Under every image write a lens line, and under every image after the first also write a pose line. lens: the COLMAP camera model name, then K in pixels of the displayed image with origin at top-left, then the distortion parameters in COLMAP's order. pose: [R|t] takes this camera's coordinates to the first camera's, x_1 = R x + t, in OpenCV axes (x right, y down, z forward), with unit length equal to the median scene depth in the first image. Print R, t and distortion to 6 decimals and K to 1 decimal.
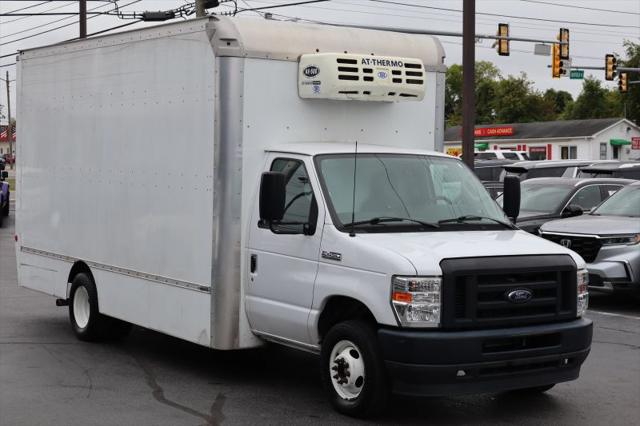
lens RADIAL K [[1076.5, 0, 320.0], [0, 1076.5, 213.0], [0, 0, 1]] dist [-0.004025, -0.004520]
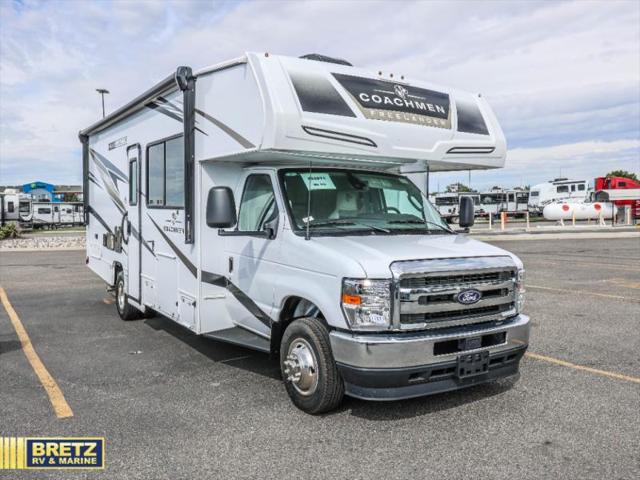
lens RADIAL K [[573.2, 0, 320.0], [0, 573.2, 240.0], [0, 0, 1]] dist [-0.000632, 0.000636]
pose [[0.999959, 0.001651, -0.008852, 0.050248], [-0.001595, 0.999978, 0.006395, 0.019184], [0.008862, -0.006381, 0.999940, 0.464191]]
